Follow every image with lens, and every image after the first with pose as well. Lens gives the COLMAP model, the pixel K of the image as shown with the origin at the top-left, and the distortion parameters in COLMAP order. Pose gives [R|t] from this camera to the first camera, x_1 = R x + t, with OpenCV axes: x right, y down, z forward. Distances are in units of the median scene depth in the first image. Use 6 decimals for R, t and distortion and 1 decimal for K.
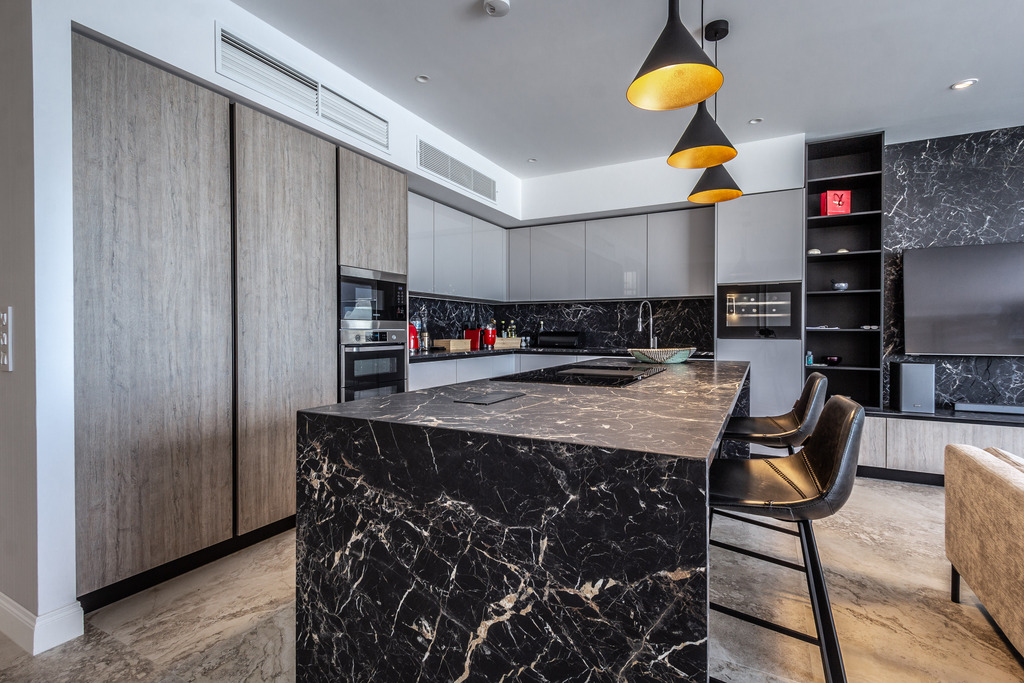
lens RADIAL K [[479.2, 0, 507.0], [0, 479.2, 335.9], [0, 0, 1]] dist [0.002385, 0.000745]
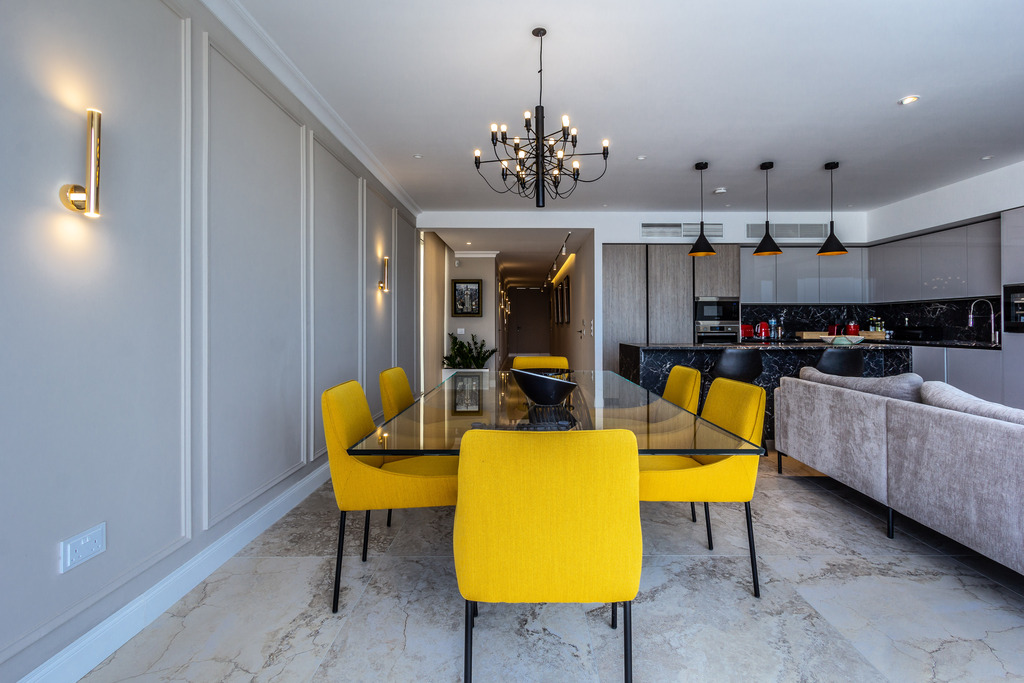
lens RADIAL K [[479.2, 0, 536.1], [0, 479.2, 322.7], [0, 0, 1]] dist [0.002385, 0.000745]
pose [[0.492396, -0.005713, -0.870353, 1.168106], [-0.009176, 0.999889, -0.011755, 0.007520], [0.870323, 0.013775, 0.492288, -0.714981]]
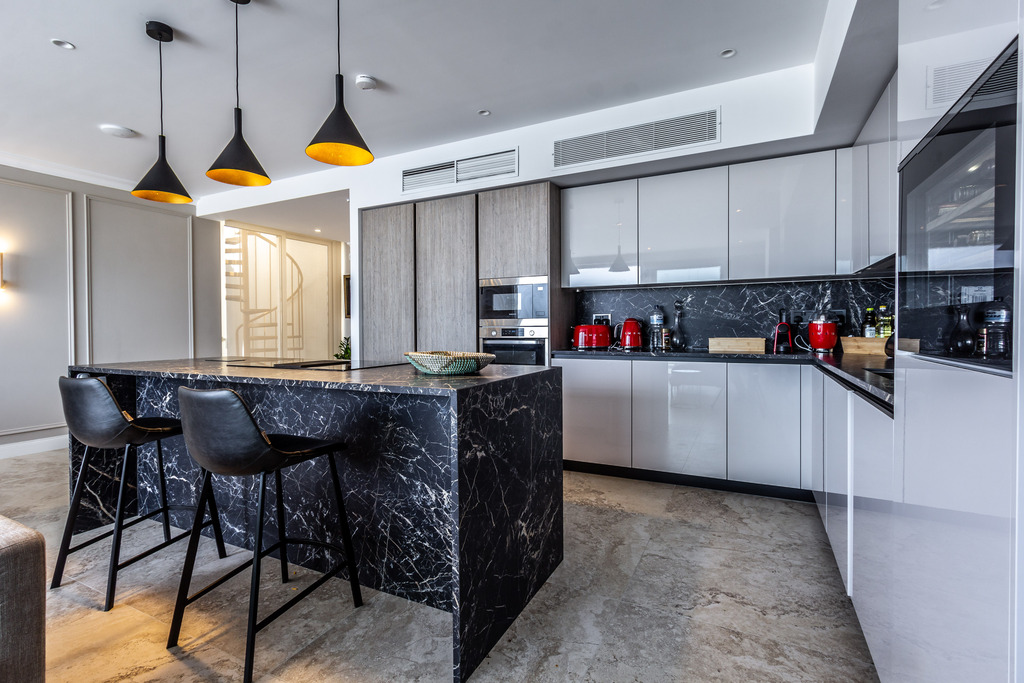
lens RADIAL K [[479.2, 0, 509.0], [0, 479.2, 334.9], [0, 0, 1]] dist [0.002385, 0.000745]
pose [[0.026573, 0.012711, -0.999566, 0.952279], [-0.004430, 0.999911, 0.012598, -0.007217], [0.999637, 0.004093, 0.026627, 0.979466]]
